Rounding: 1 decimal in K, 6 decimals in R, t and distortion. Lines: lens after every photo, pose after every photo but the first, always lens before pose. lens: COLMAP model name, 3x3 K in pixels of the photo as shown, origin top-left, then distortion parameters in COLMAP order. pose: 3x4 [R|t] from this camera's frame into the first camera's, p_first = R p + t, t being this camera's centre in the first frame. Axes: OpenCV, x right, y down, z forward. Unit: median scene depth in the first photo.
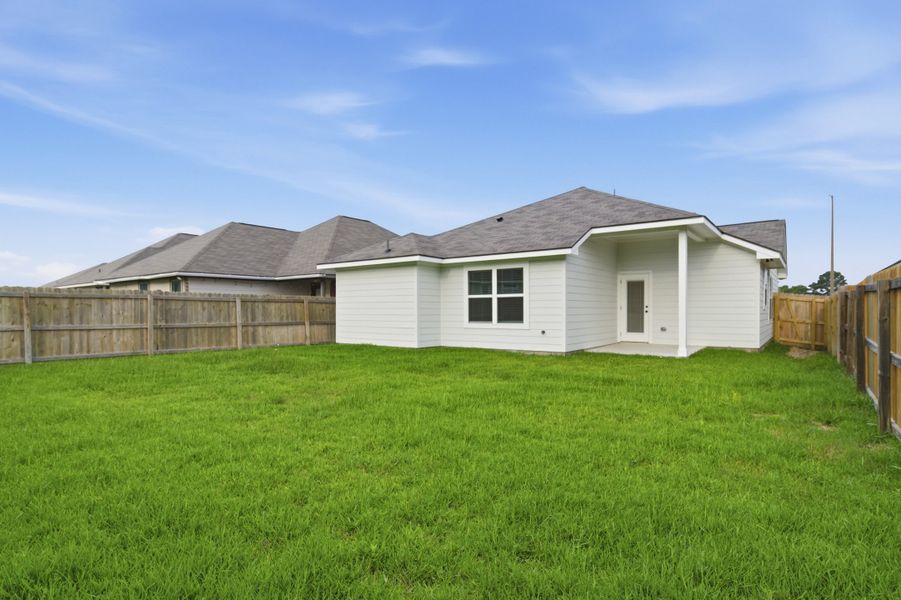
lens RADIAL K [[481.6, 0, 450.5], [0, 481.6, 314.4], [0, 0, 1]] dist [0.000503, 0.000168]
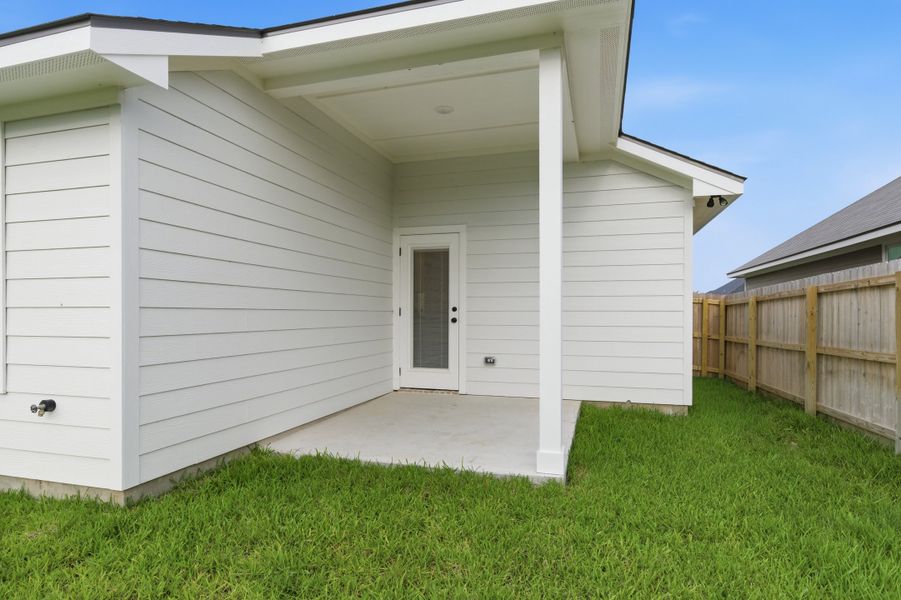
lens RADIAL K [[498.5, 0, 450.8], [0, 498.5, 288.2], [0, 0, 1]] dist [0.000636, 0.000800]
pose [[0.940526, 0.022145, 0.339000, 0.253872], [-0.001941, 0.998207, -0.059823, -0.008034], [-0.339717, 0.055607, 0.938882, 0.582769]]
